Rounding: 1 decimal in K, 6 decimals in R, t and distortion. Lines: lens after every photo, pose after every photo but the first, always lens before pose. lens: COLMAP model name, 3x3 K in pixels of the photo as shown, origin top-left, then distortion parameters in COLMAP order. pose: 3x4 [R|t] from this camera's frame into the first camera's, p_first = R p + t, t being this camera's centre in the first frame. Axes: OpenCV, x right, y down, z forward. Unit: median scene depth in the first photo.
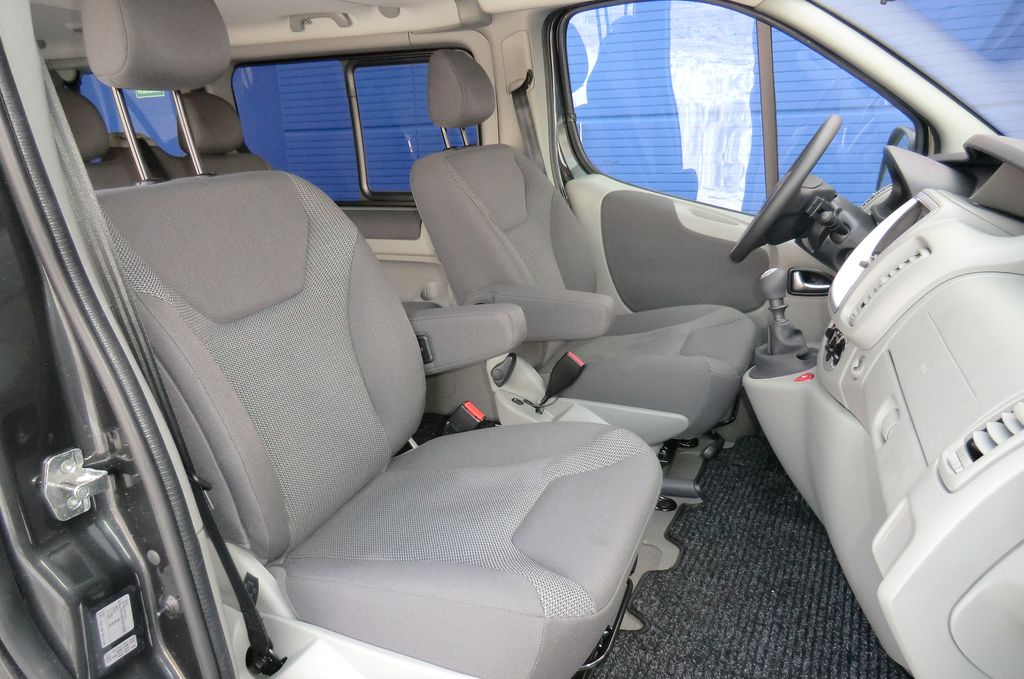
lens RADIAL K [[730.8, 0, 512.0], [0, 730.8, 339.5], [0, 0, 1]] dist [-0.044521, 0.074865]
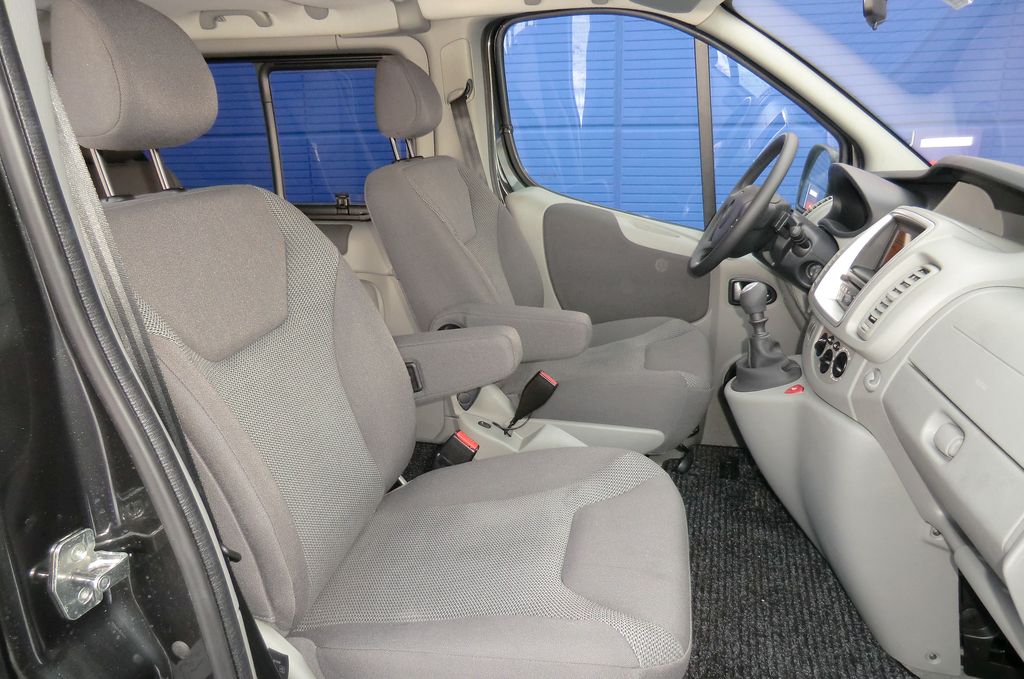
lens RADIAL K [[730.8, 0, 512.0], [0, 730.8, 339.5], [0, 0, 1]] dist [-0.044521, 0.074865]
pose [[0.982067, -0.033885, 0.185461, -0.157998], [0.035844, 0.999331, -0.007220, -0.022454], [-0.185093, 0.013738, 0.982625, 0.061520]]
